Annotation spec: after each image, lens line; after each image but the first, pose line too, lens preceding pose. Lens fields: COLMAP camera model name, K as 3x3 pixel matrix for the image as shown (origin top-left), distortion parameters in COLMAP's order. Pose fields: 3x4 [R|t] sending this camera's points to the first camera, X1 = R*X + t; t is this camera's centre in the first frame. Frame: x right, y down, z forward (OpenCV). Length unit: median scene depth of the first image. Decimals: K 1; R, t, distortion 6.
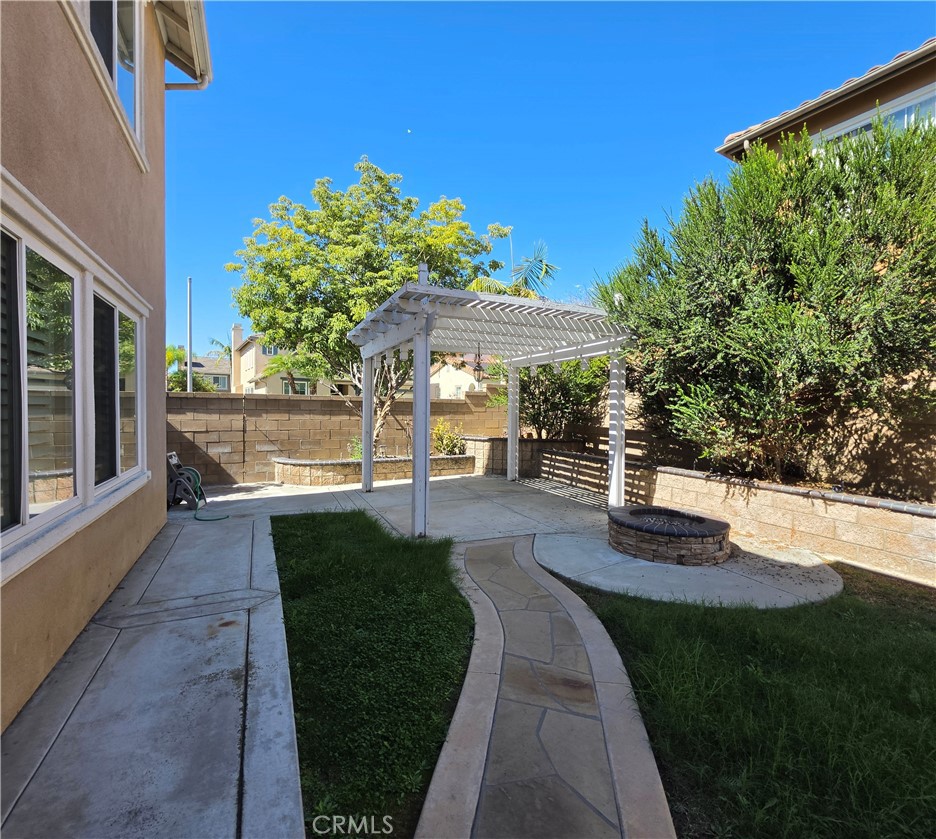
lens RADIAL K [[450.5, 0, 465.3], [0, 450.5, 418.6], [0, 0, 1]] dist [0.000053, 0.000742]
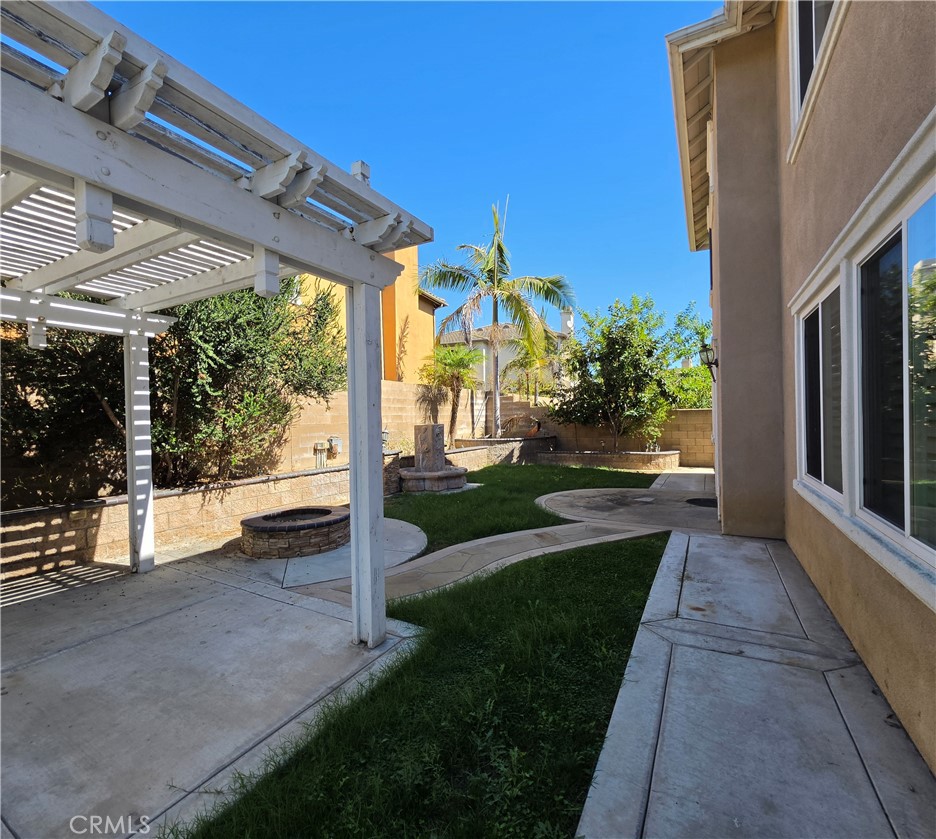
lens RADIAL K [[450.5, 0, 465.3], [0, 450.5, 418.6], [0, 0, 1]] dist [0.000053, 0.000742]
pose [[-0.600424, -0.001330, 0.799681, -0.959160], [0.029934, 0.999260, 0.024137, -0.043234], [-0.799121, 0.038430, -0.599940, 1.884861]]
